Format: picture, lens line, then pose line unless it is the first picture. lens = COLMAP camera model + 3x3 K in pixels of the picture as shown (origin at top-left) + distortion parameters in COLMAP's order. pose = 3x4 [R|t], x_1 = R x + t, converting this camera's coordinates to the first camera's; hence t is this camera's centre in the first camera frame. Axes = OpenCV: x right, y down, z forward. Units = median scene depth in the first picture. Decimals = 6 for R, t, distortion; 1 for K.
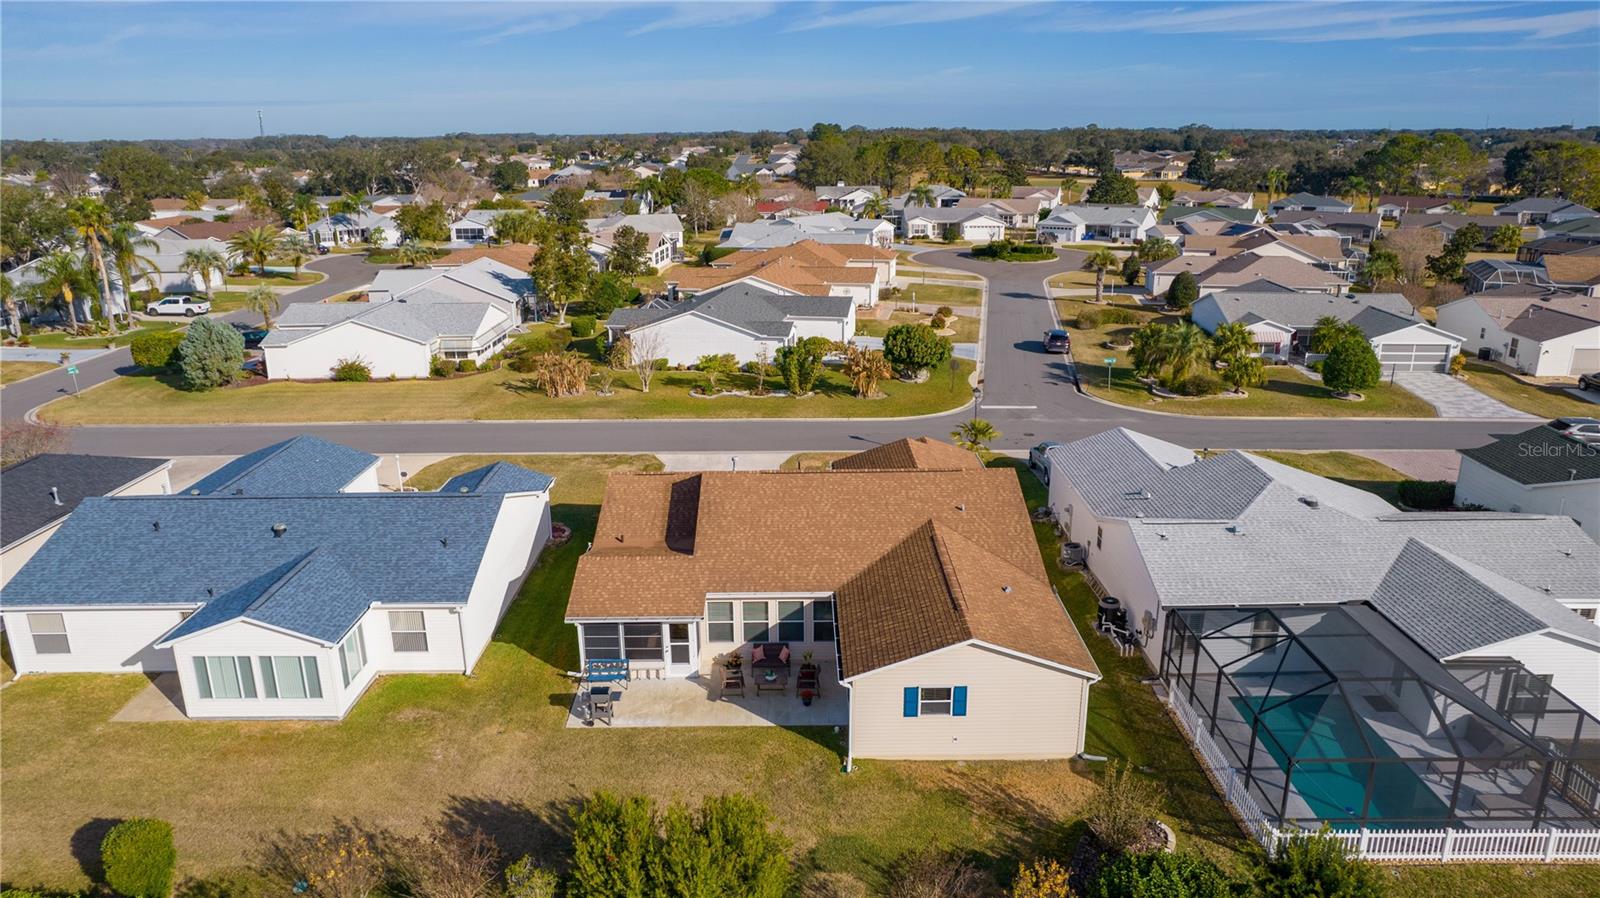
lens RADIAL K [[1035.5, 0, 800.9], [0, 1035.5, 438.9], [0, 0, 1]] dist [-0.069872, 0.056454]
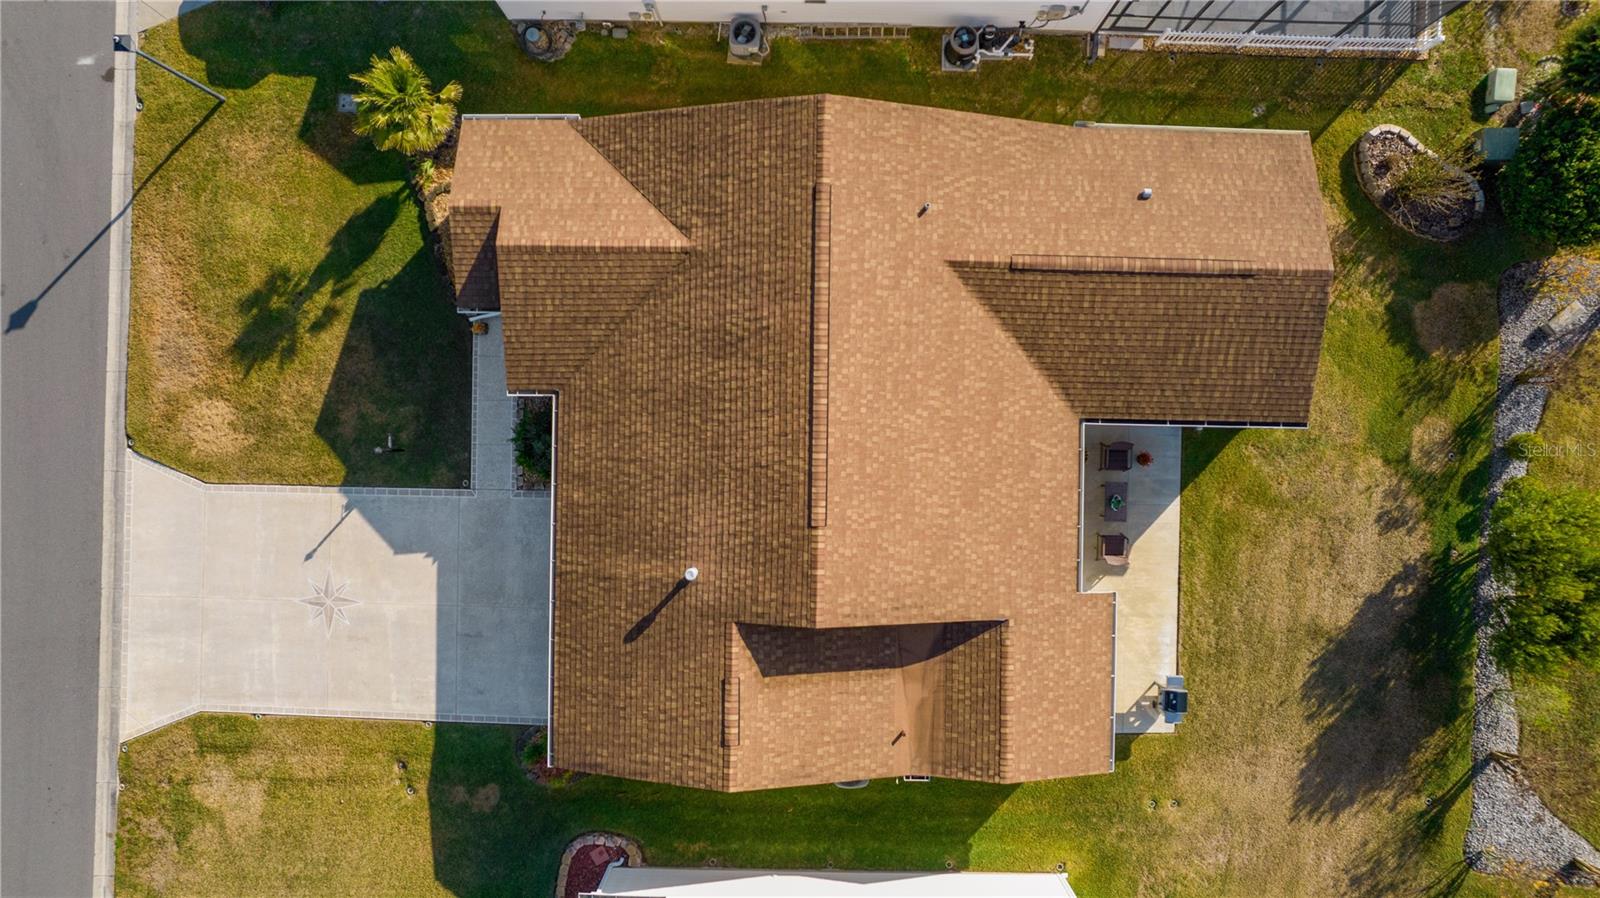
lens RADIAL K [[1035.5, 0, 799.3], [0, 1035.5, 439.9], [0, 0, 1]] dist [-0.069872, 0.056454]
pose [[0.024362, -0.999545, 0.017778, 0.000003], [0.288189, 0.024050, 0.957272, -0.296707], [-0.957264, -0.018197, 0.288644, 0.470642]]
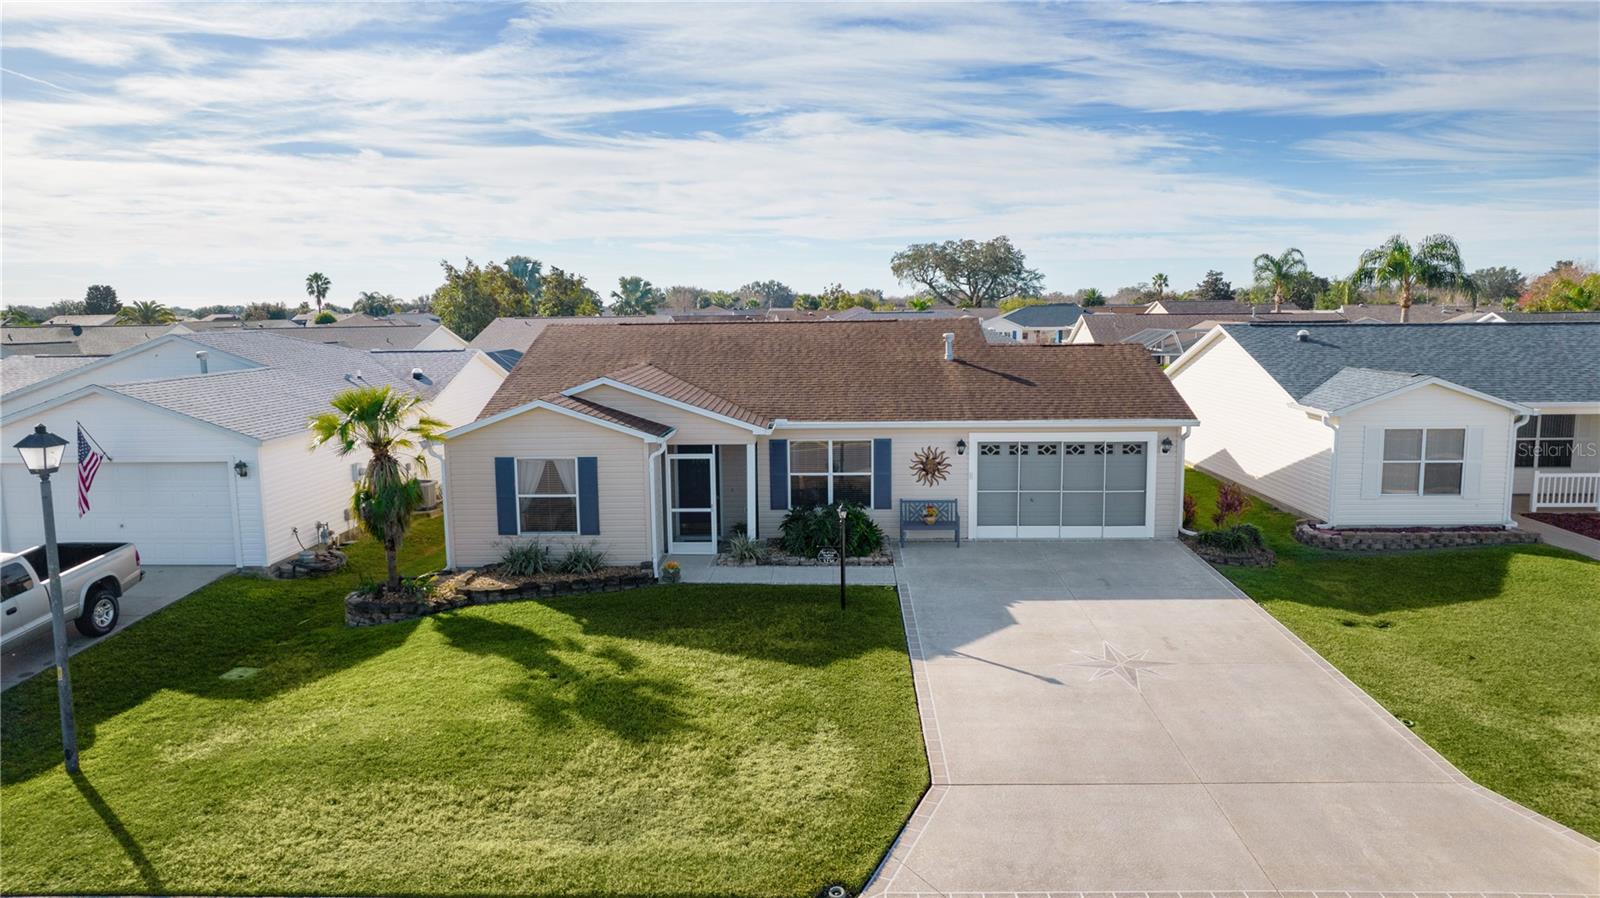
lens RADIAL K [[1035.5, 0, 805.3], [0, 1035.5, 442.1], [0, 0, 1]] dist [-0.069872, 0.056454]
pose [[-0.999006, 0.010825, 0.043247, -0.001836], [0.027468, 0.913531, 0.405840, -0.102971], [-0.035114, 0.406625, -0.912920, 0.945064]]
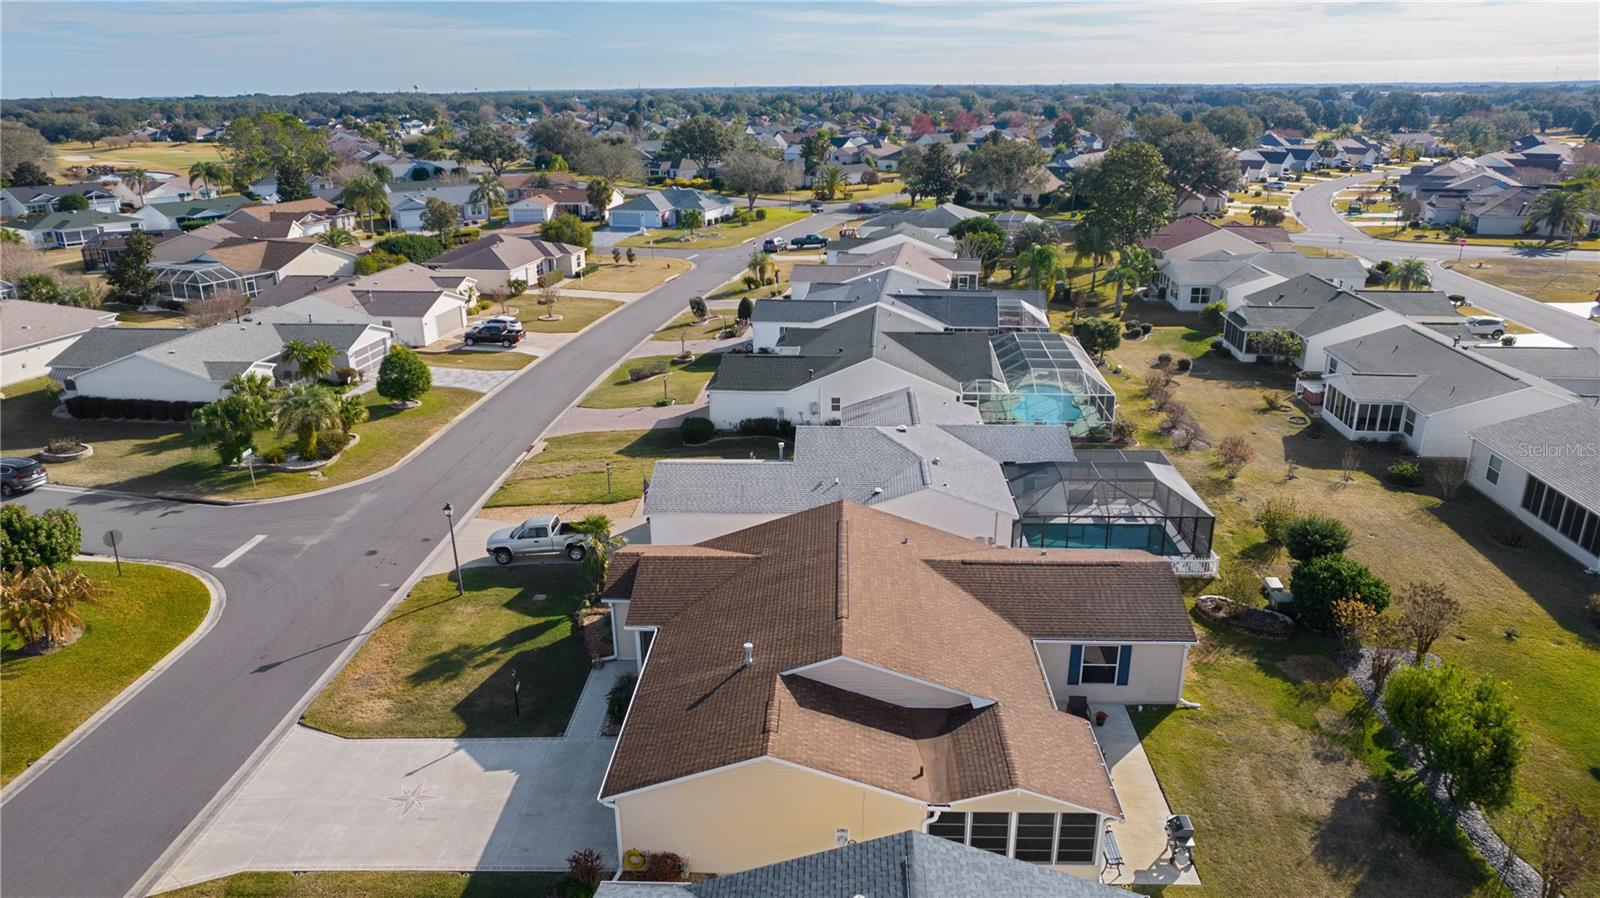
lens RADIAL K [[1035.5, 0, 802.2], [0, 1035.5, 434.4], [0, 0, 1]] dist [-0.069872, 0.056454]
pose [[0.048586, -0.310946, 0.949185, -0.429117], [0.292620, 0.913042, 0.284128, -0.191109], [-0.954994, 0.263946, 0.135350, 0.492470]]
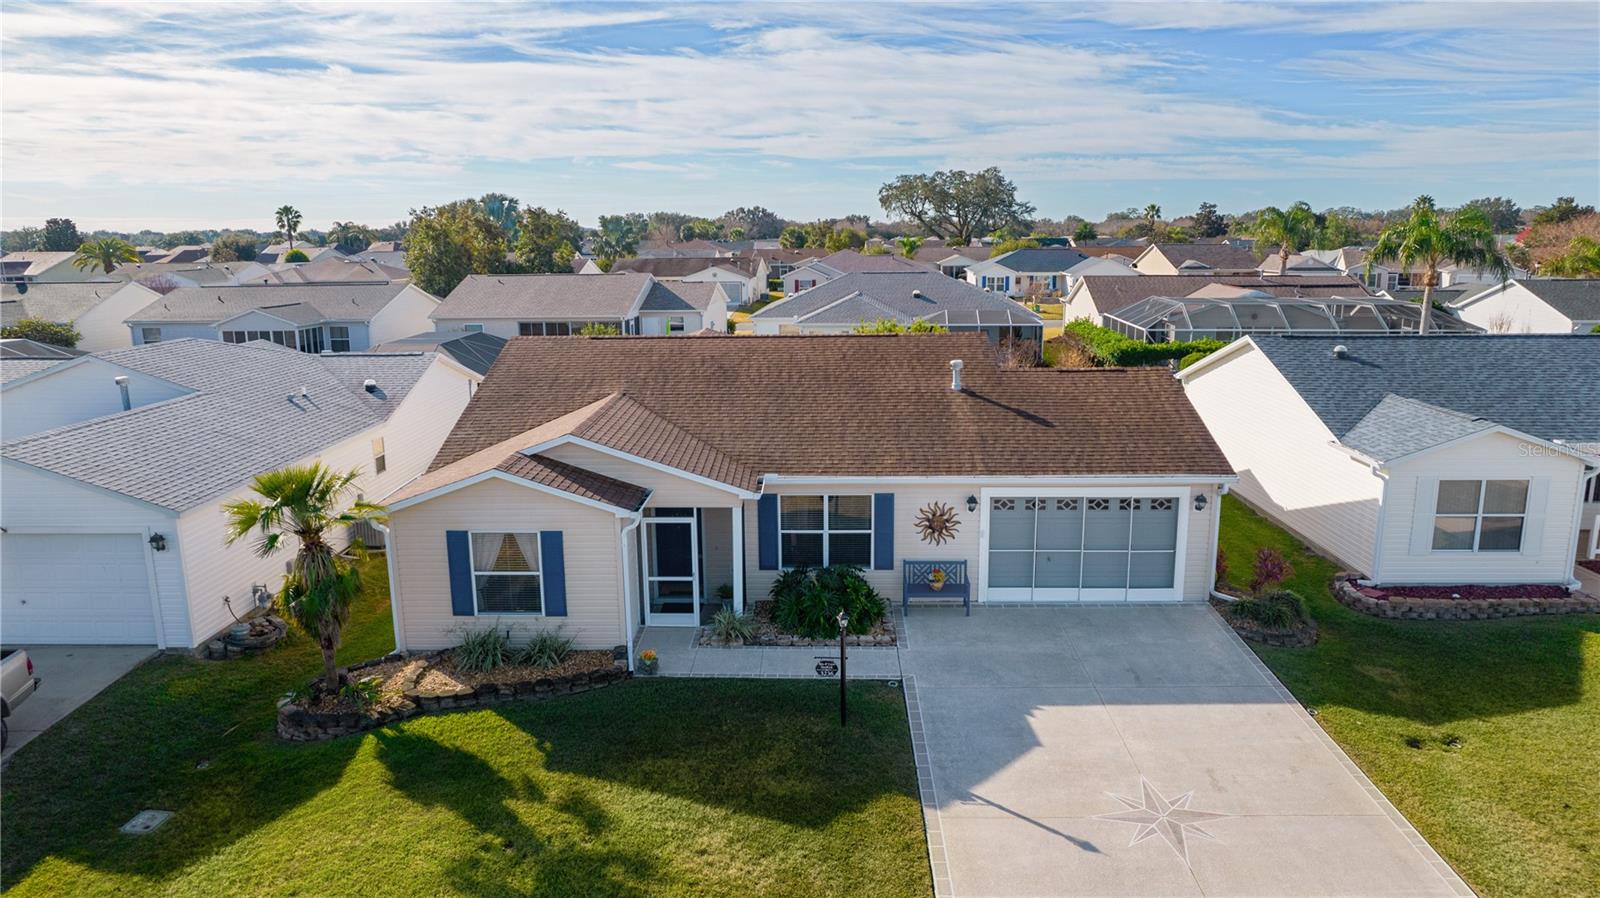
lens RADIAL K [[1035.5, 0, 800.0], [0, 1035.5, 441.3], [0, 0, 1]] dist [-0.069872, 0.056454]
pose [[-0.999482, 0.007283, 0.031336, 0.002329], [0.021189, 0.881969, 0.470831, -0.121280], [-0.024208, 0.471252, -0.881667, 0.897278]]
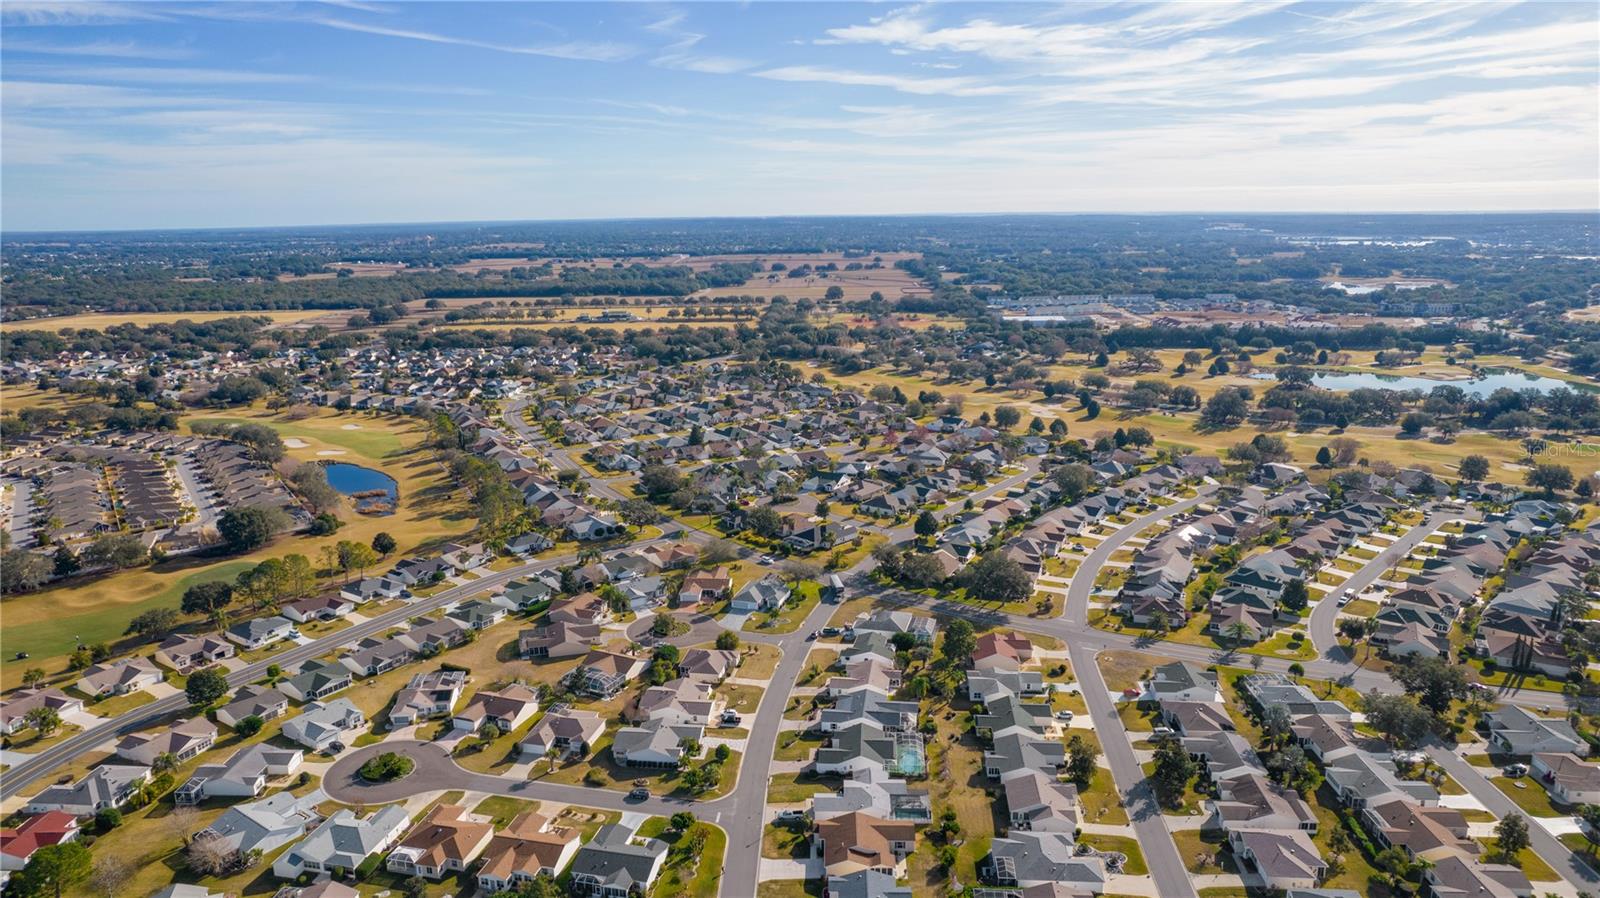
lens RADIAL K [[1035.5, 0, 805.9], [0, 1035.5, 451.8], [0, 0, 1]] dist [-0.069872, 0.056454]
pose [[0.030782, -0.220825, 0.974828, -2.621362], [0.296425, 0.933431, 0.202087, -1.637863], [-0.954560, 0.282743, 0.094190, 0.111293]]
